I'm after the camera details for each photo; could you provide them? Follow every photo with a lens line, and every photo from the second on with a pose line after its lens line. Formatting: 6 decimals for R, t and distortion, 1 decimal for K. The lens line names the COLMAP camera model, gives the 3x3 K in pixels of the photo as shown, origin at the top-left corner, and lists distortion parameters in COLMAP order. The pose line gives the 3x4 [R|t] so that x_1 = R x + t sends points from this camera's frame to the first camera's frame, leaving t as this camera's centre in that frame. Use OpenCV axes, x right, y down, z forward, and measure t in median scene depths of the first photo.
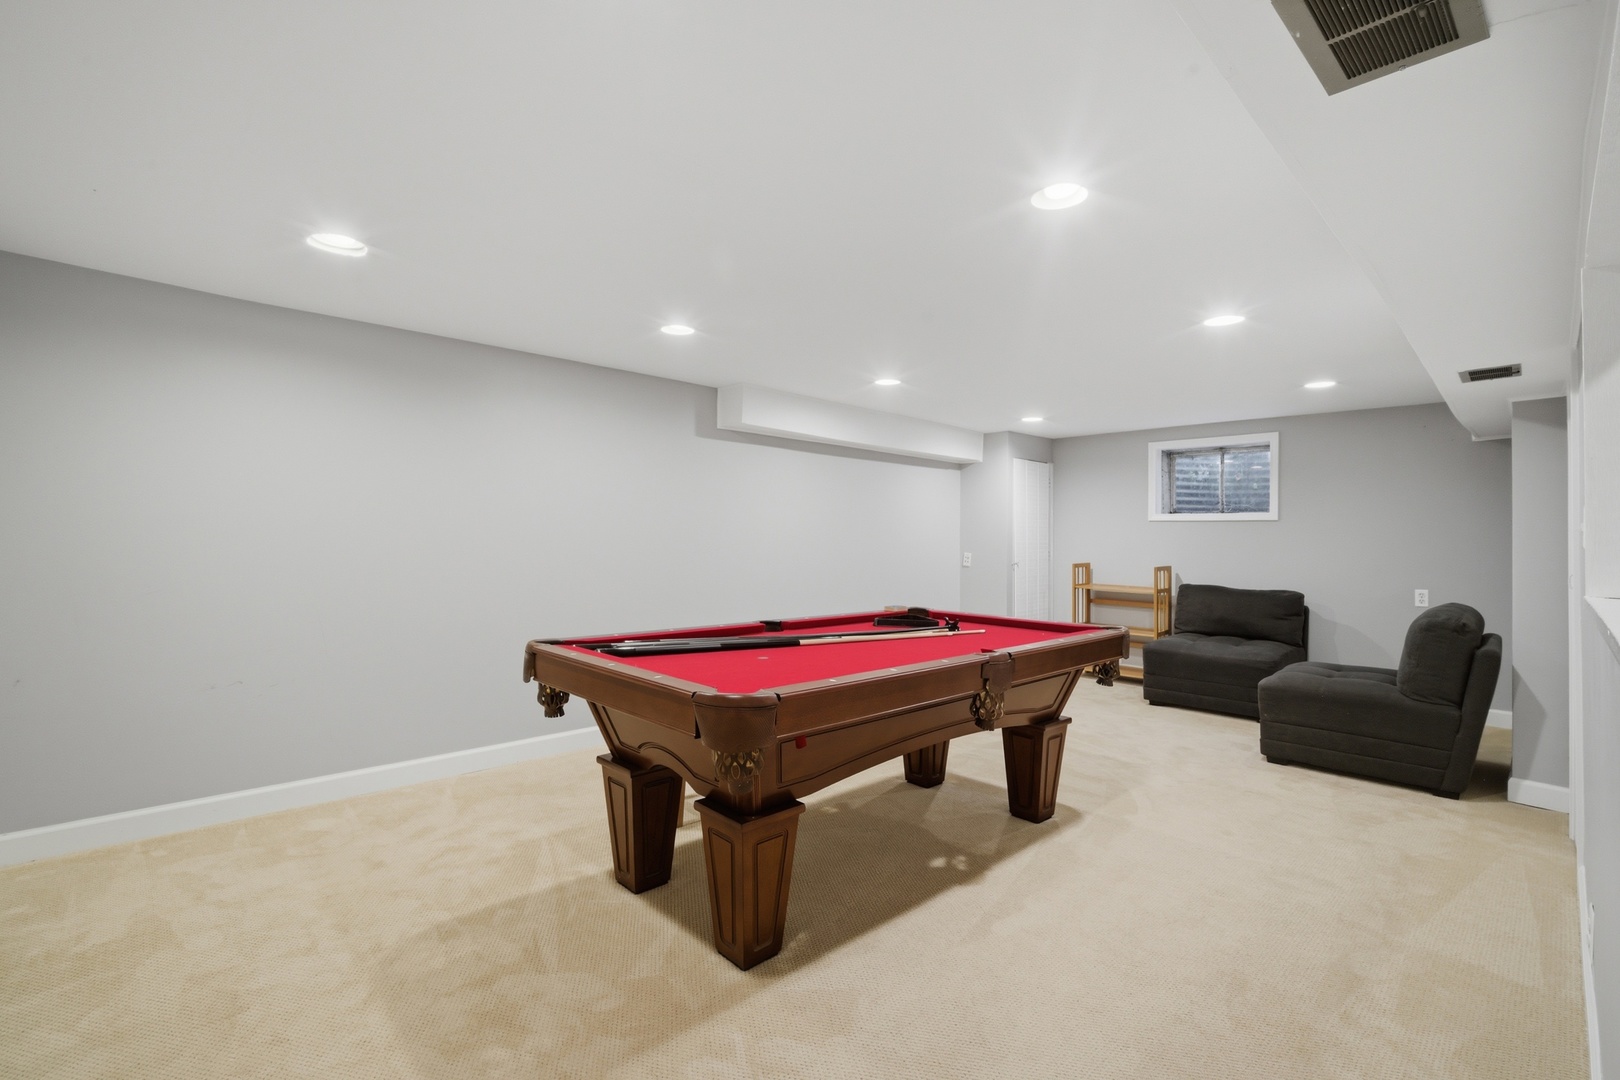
lens RADIAL K [[710.2, 0, 805.1], [0, 710.2, 543.9], [0, 0, 1]] dist [-0.000565, 0.000000]
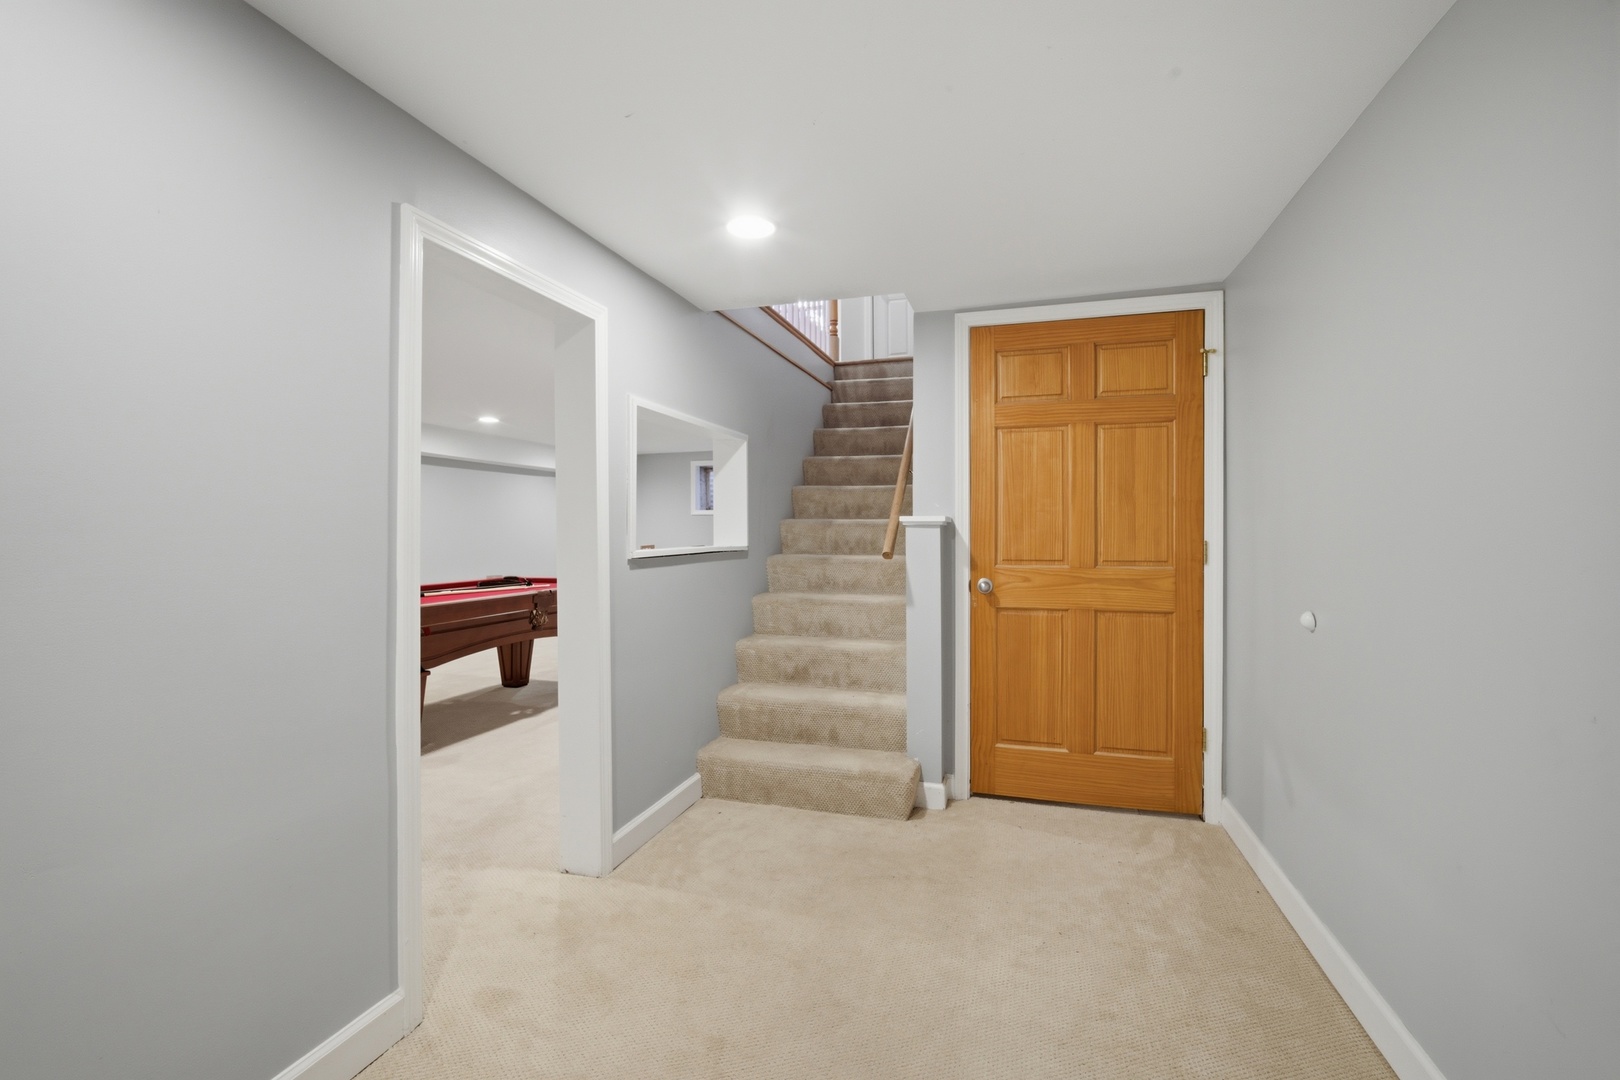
lens RADIAL K [[710.2, 0, 808.3], [0, 710.2, 536.1], [0, 0, 1]] dist [-0.000565, 0.000000]
pose [[0.874699, -0.012687, 0.484500, -0.017323], [0.007815, 0.999897, 0.012073, -0.006652], [-0.484603, -0.006774, 0.874708, -0.592514]]
